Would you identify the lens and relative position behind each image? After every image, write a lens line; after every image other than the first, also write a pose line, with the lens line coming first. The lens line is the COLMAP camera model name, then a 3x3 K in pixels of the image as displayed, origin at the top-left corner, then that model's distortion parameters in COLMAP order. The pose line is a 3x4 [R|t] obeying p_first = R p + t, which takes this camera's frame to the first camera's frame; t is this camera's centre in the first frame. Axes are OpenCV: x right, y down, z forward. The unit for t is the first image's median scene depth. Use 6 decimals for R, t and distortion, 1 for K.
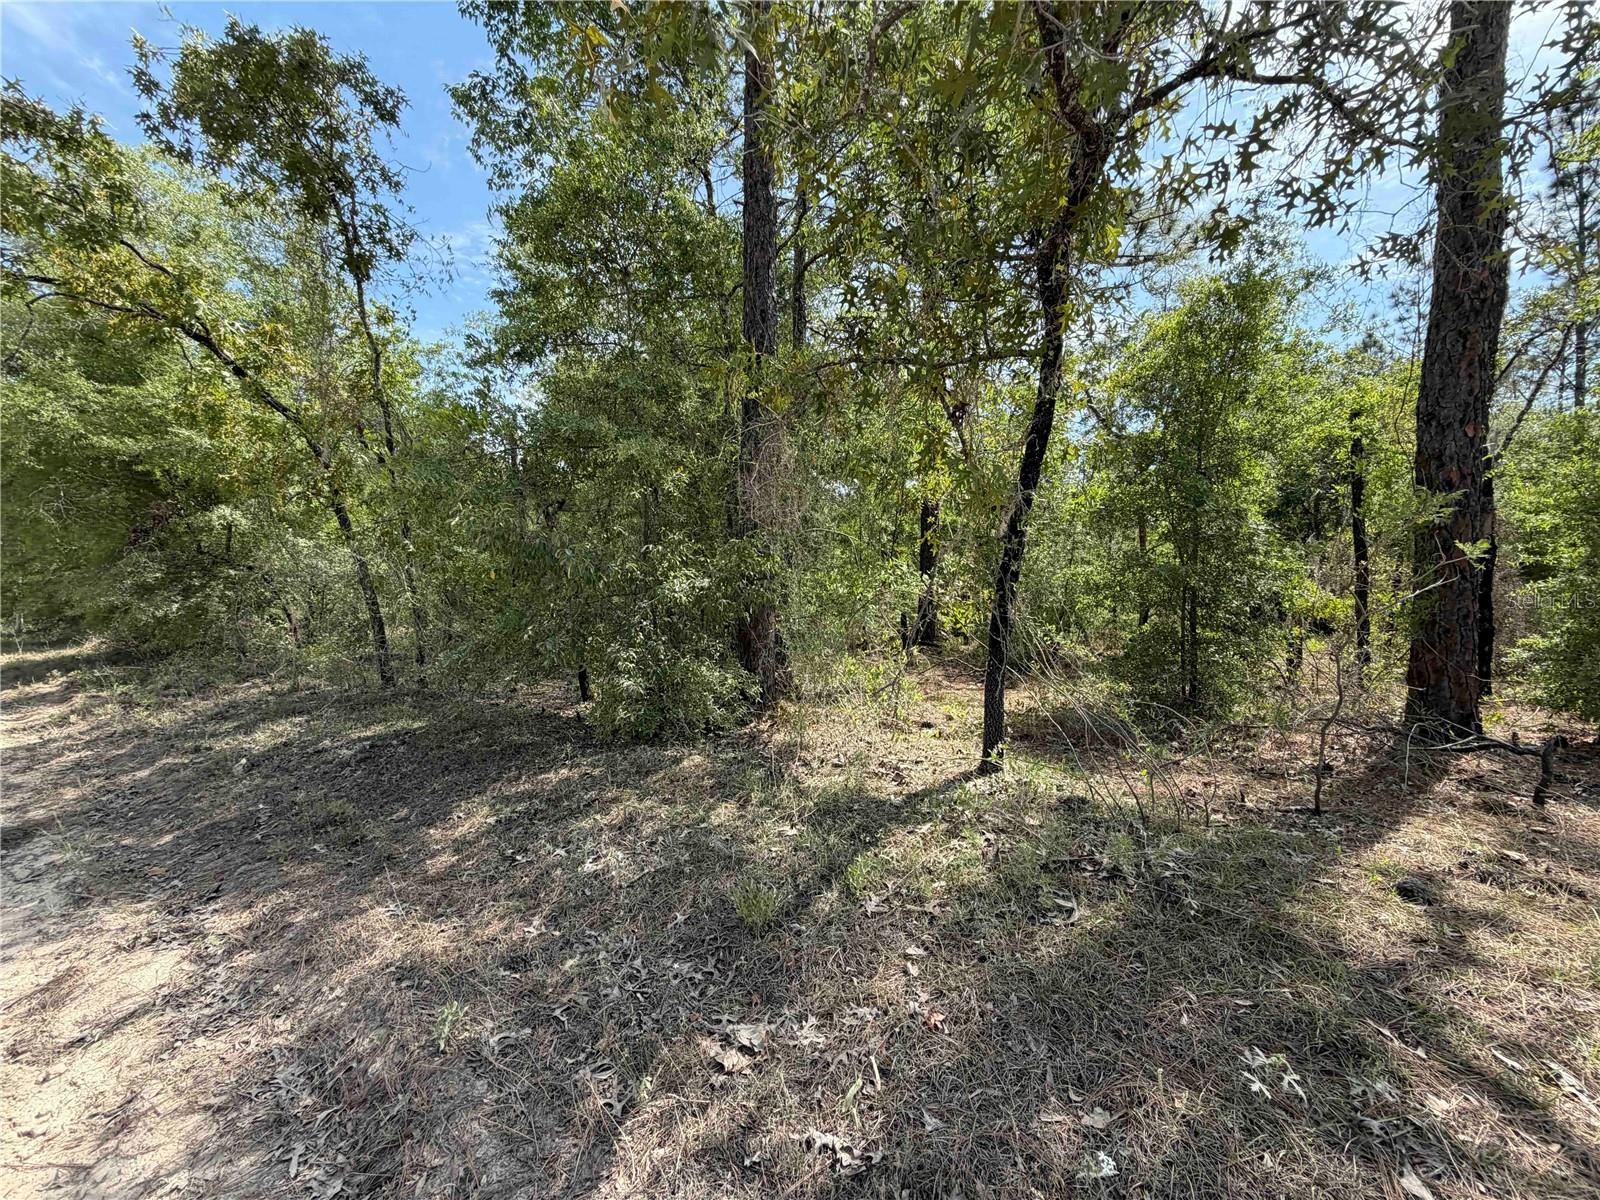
lens RADIAL K [[636.5, 0, 795.4], [0, 636.5, 597.2], [0, 0, 1]] dist [-0.000145, -0.000012]
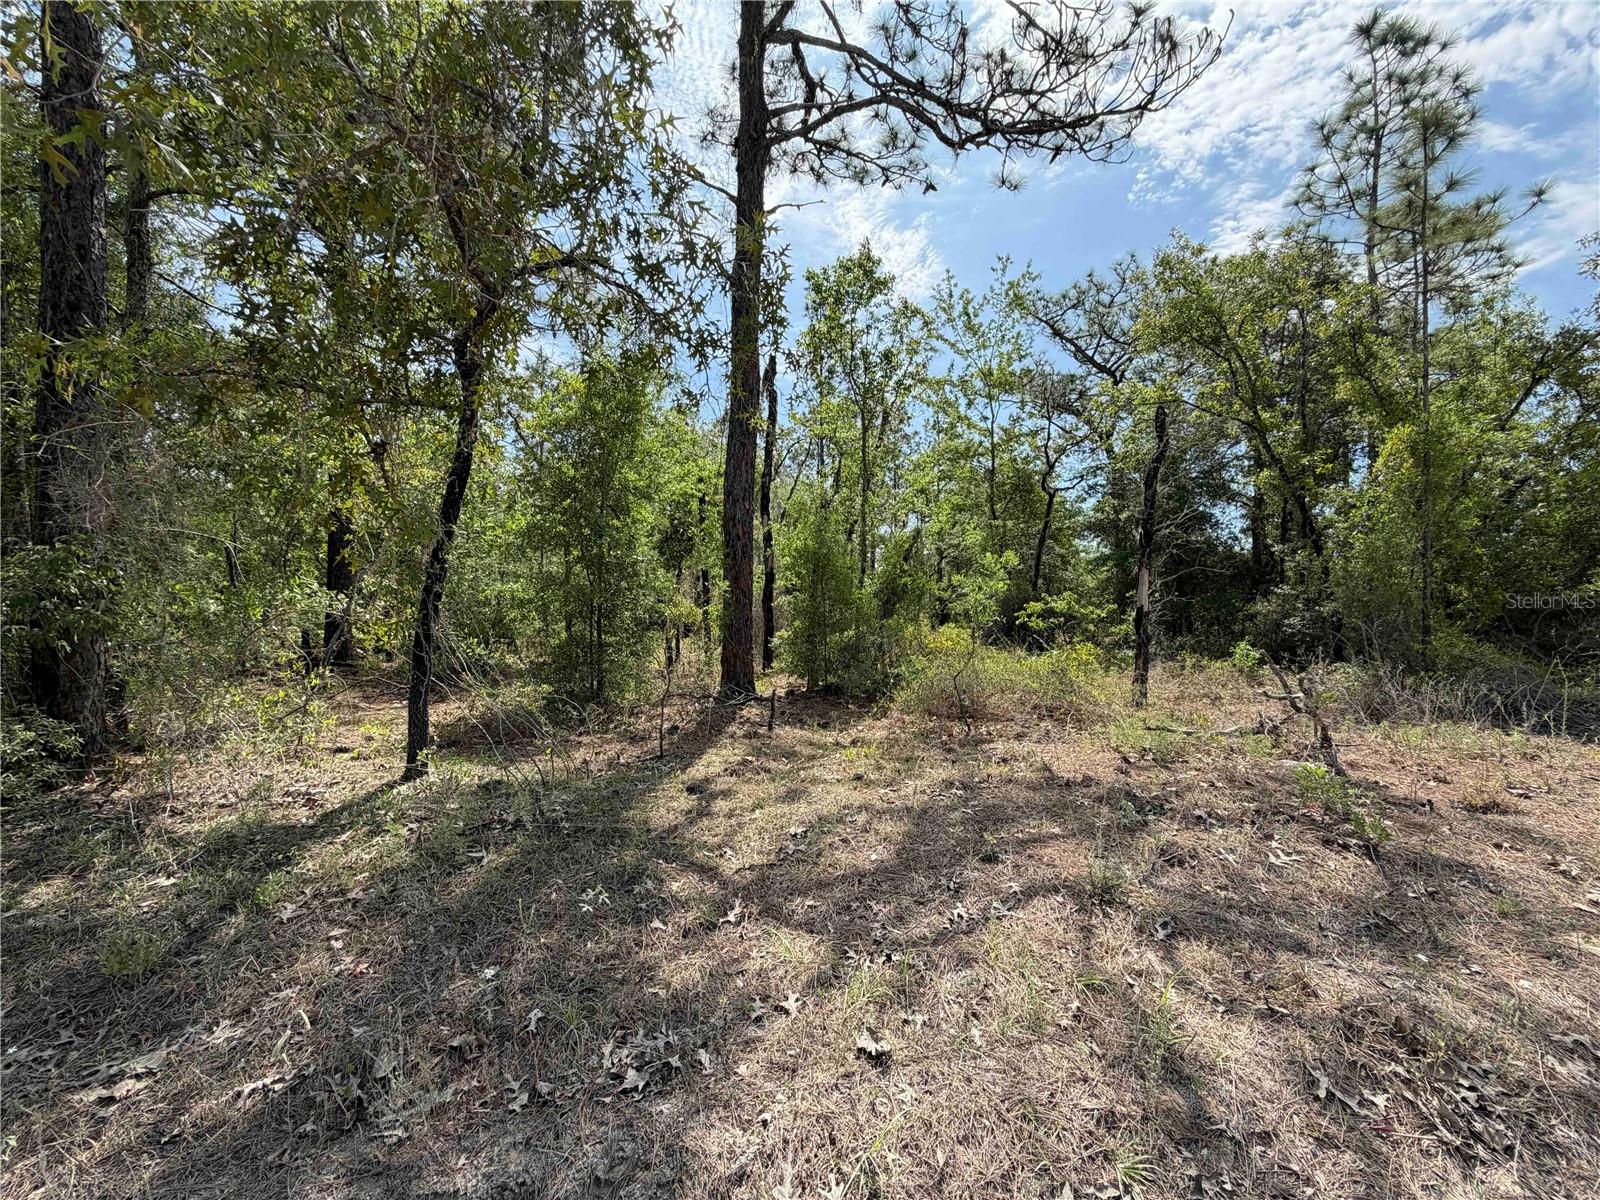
lens RADIAL K [[636.5, 0, 795.4], [0, 636.5, 597.2], [0, 0, 1]] dist [-0.000145, -0.000012]
pose [[0.674127, 0.000072, 0.738616, -0.064900], [0.010495, 0.999898, -0.009676, -0.016637], [-0.738541, 0.014274, 0.674057, -0.243012]]
